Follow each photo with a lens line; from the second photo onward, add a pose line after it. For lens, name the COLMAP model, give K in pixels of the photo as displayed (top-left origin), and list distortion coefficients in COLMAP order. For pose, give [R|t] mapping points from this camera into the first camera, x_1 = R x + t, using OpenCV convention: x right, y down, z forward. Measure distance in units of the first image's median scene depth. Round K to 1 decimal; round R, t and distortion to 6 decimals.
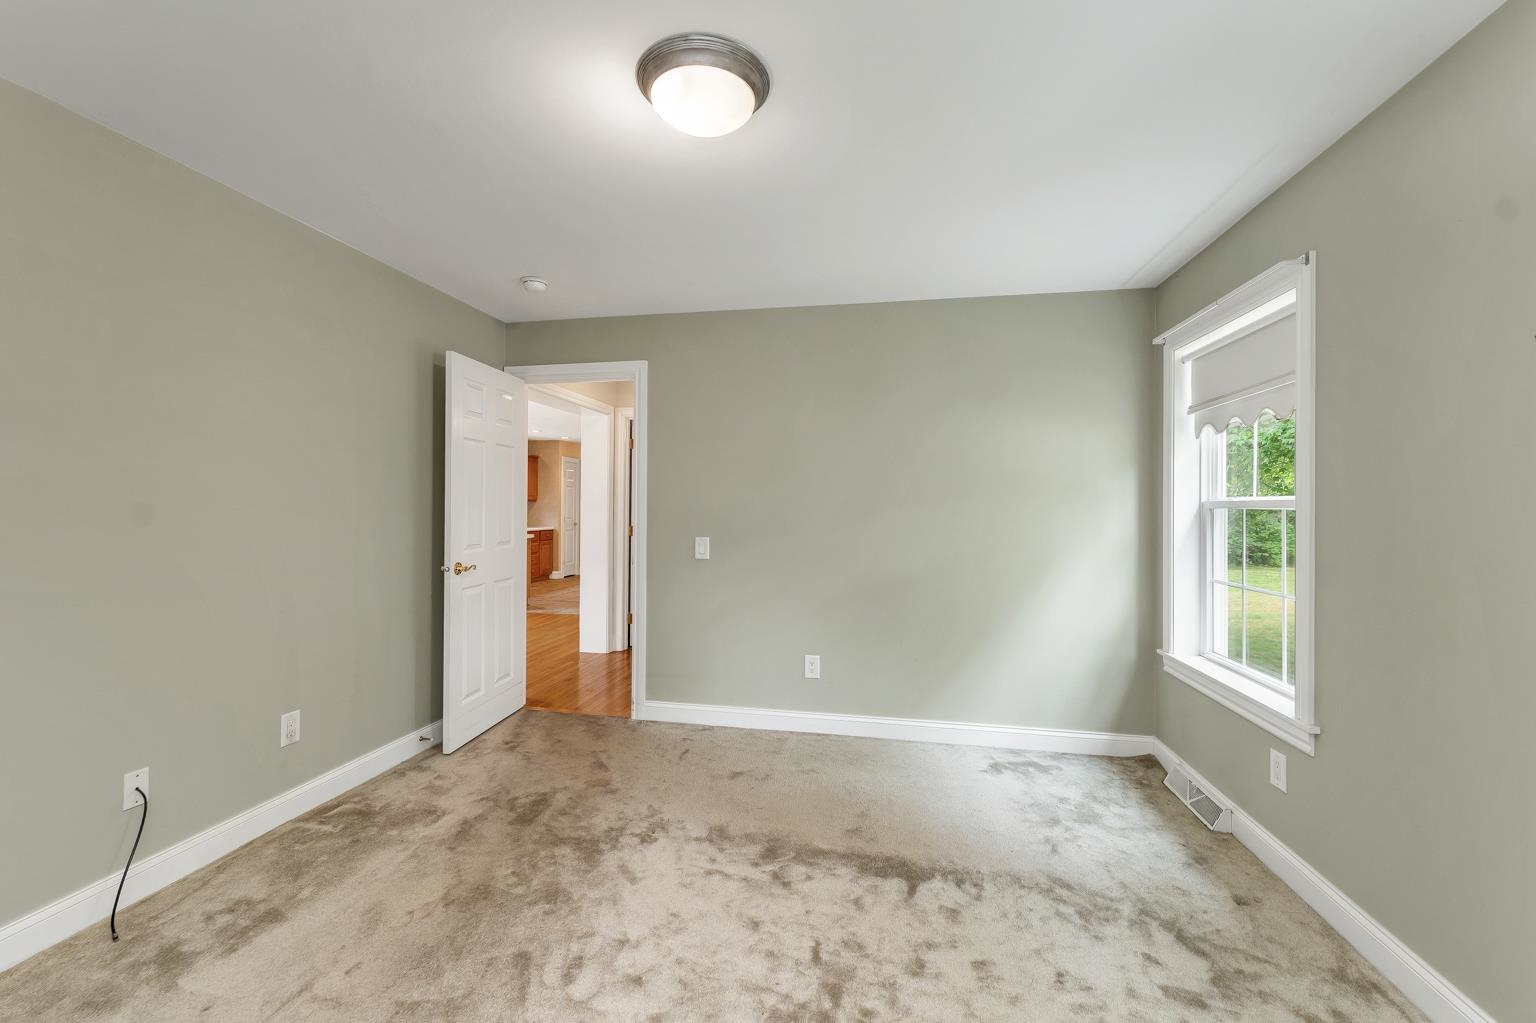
lens RADIAL K [[655.3, 0, 760.3], [0, 655.3, 513.2], [0, 0, 1]] dist [0.002535, 0.000158]
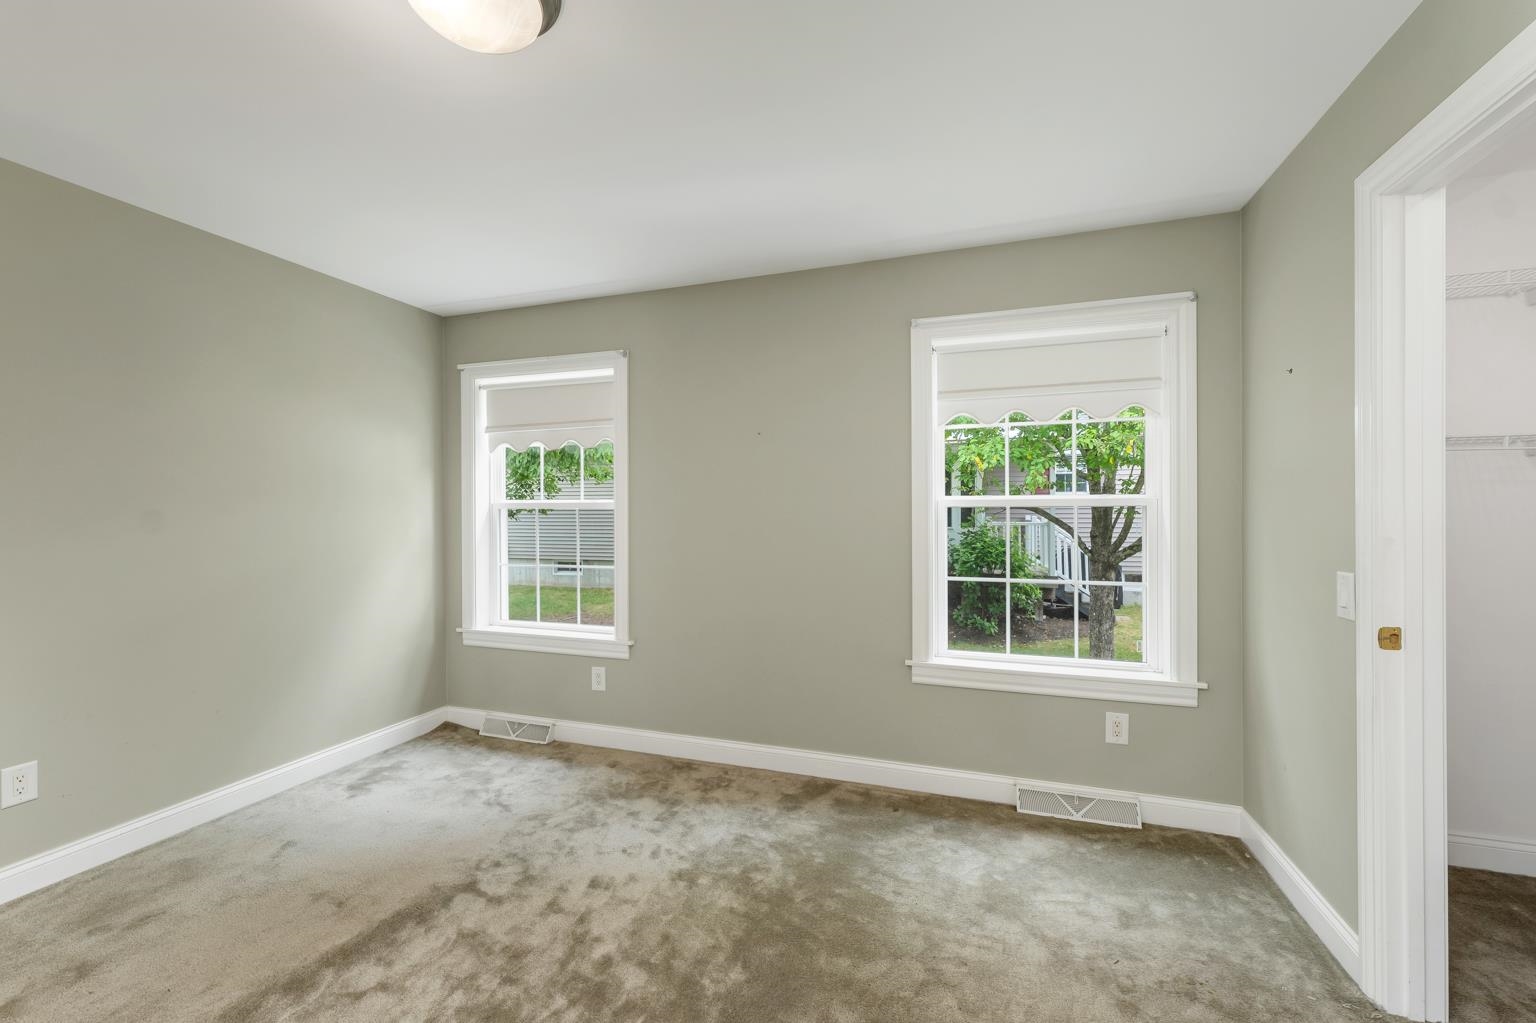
lens RADIAL K [[655.3, 0, 760.3], [0, 655.3, 513.2], [0, 0, 1]] dist [0.002535, 0.000158]
pose [[0.134497, -0.021382, 0.990683, -0.504839], [0.014590, 0.999702, 0.019596, -0.015079], [-0.990807, 0.011819, 0.134769, 0.313242]]
